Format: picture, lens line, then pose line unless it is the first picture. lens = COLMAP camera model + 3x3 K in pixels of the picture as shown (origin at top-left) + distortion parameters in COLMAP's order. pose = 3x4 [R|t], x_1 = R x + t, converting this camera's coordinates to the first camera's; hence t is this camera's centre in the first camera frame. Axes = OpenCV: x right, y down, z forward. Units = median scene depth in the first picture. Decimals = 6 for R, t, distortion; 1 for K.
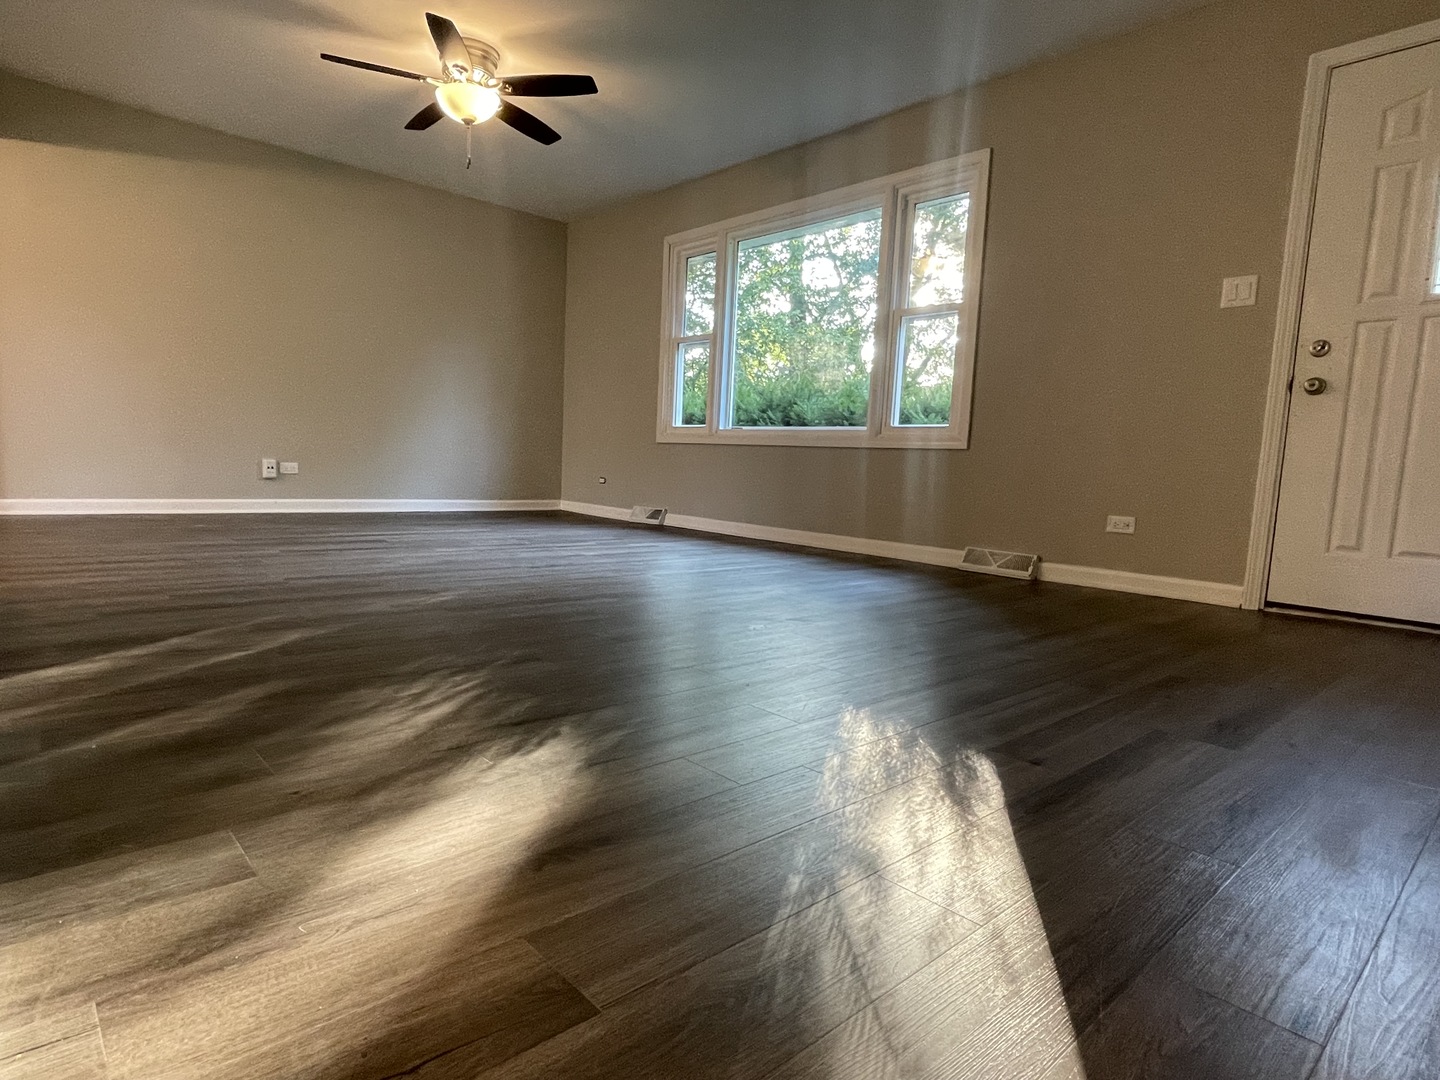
lens RADIAL K [[797.1, 0, 700.1], [0, 797.1, 533.3], [0, 0, 1]] dist [0.039640, -0.034687]
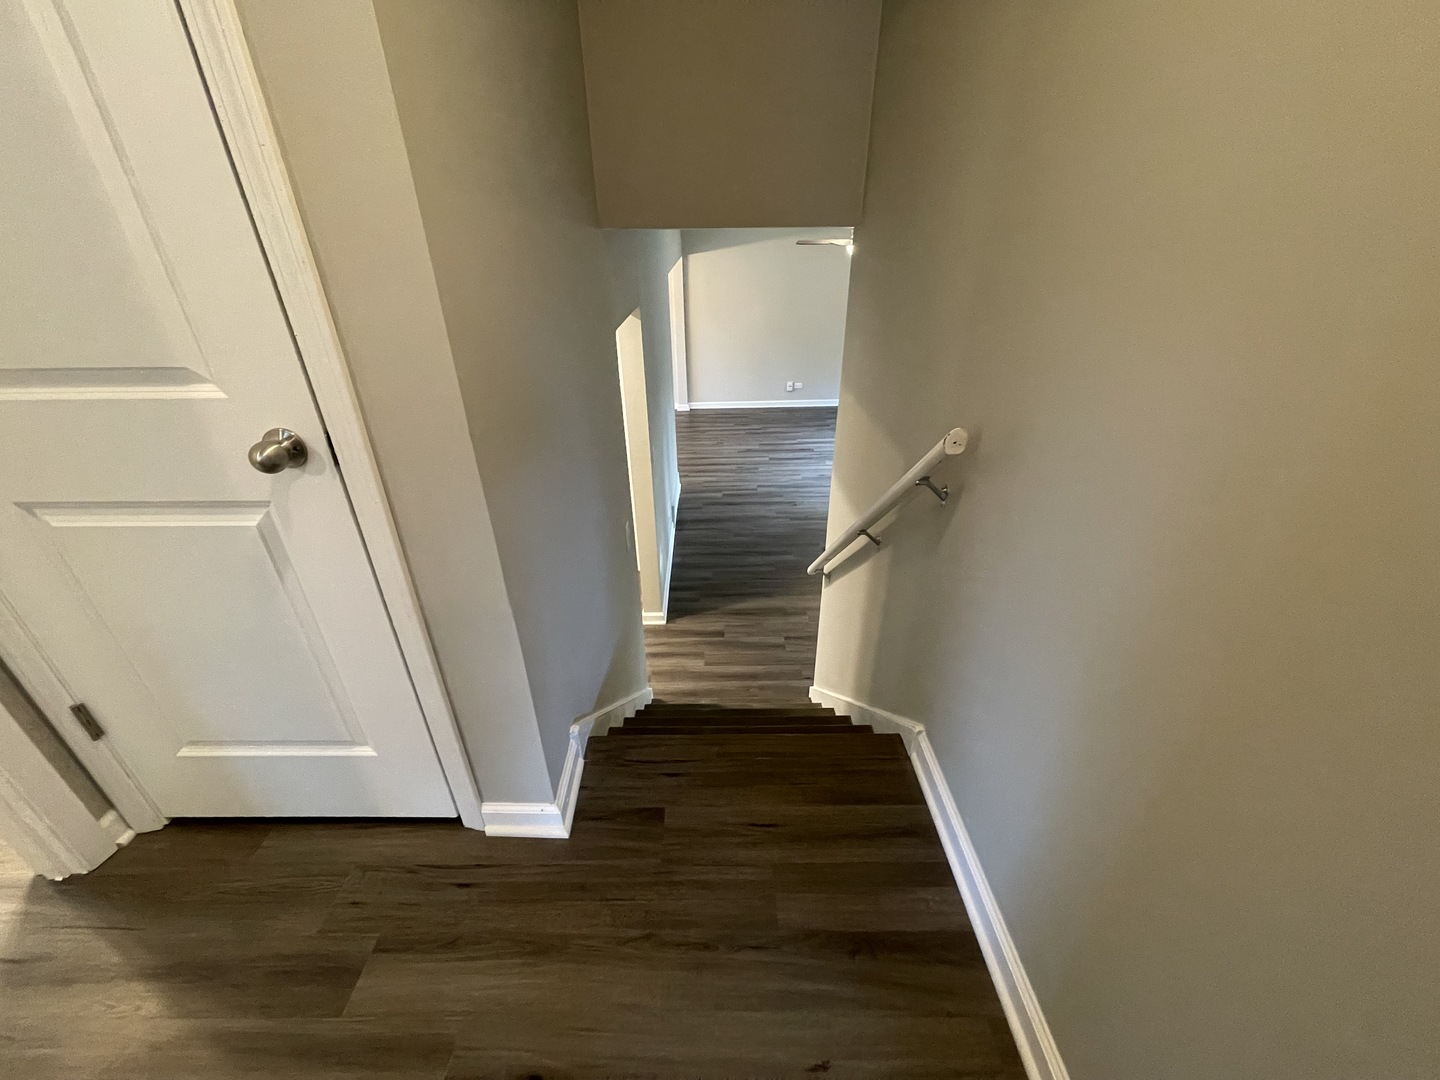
lens RADIAL K [[581.6, 0, 708.2], [0, 581.6, 542.9], [0, 0, 1]] dist [-0.002829, 0.000335]
pose [[0.741664, 0.265022, -0.616196, 0.443732], [-0.003694, 0.920238, 0.391342, -0.362321], [0.670761, -0.287968, 0.683487, -0.393393]]
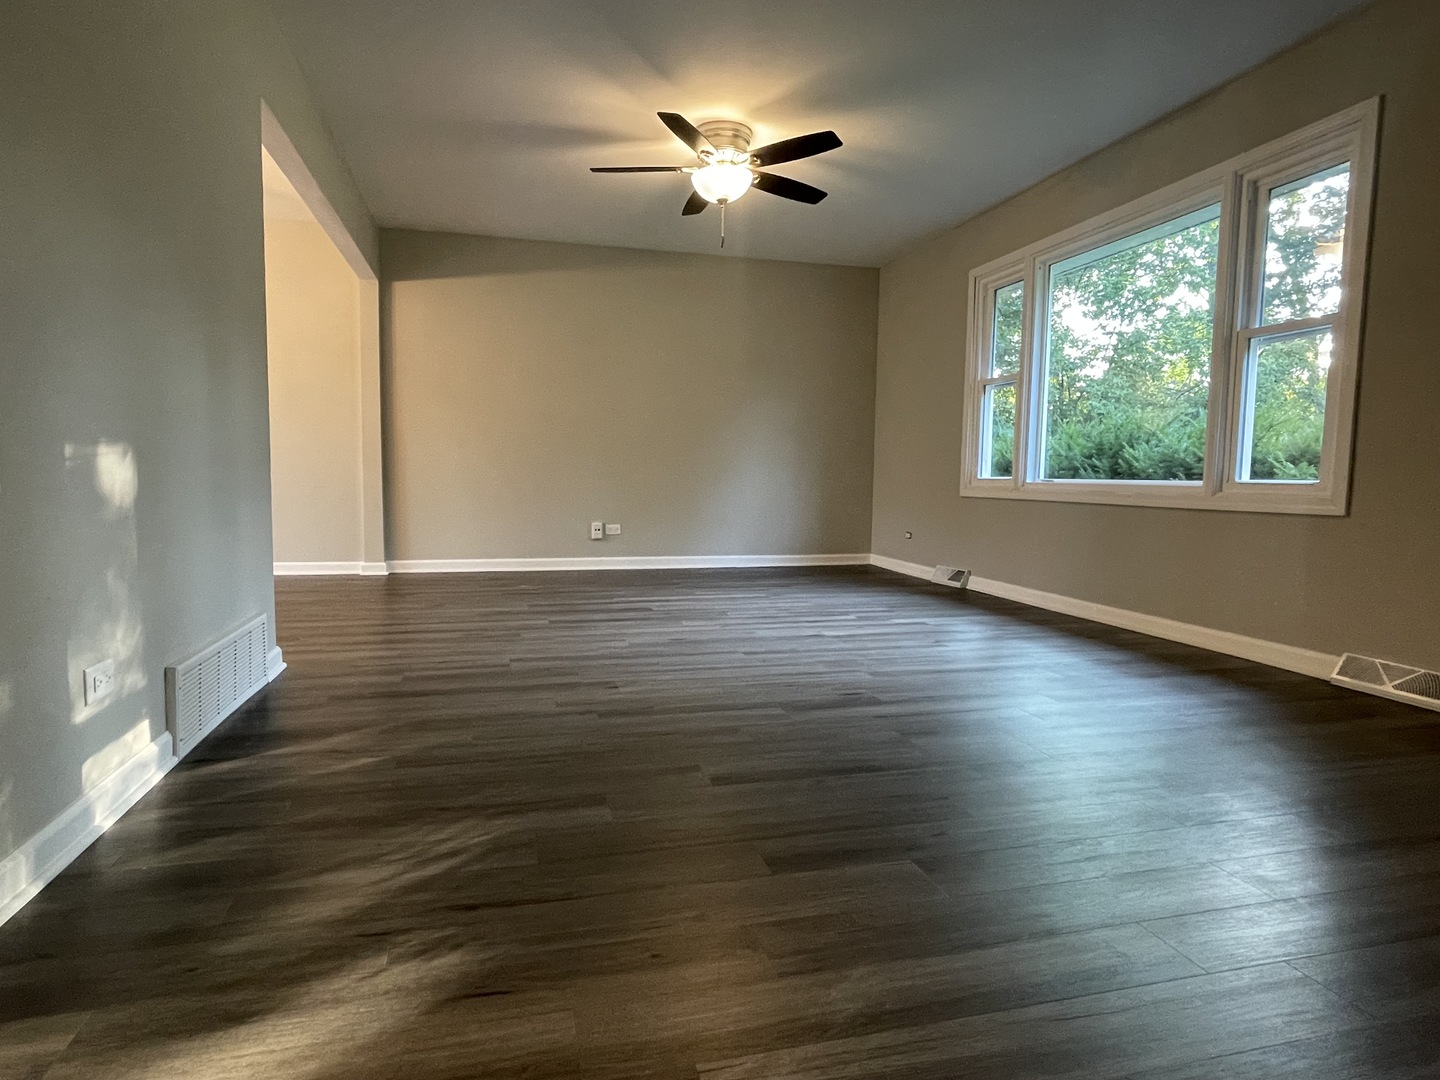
lens RADIAL K [[801.0, 0, 720.0], [0, 801.0, 540.0], [0, 0, 1]] dist [0.028407, -0.000136]
pose [[0.895328, 0.002855, -0.445398, 0.140941], [-0.014046, 0.999663, -0.021826, -0.053917], [0.445186, 0.025798, 0.895066, 0.087520]]
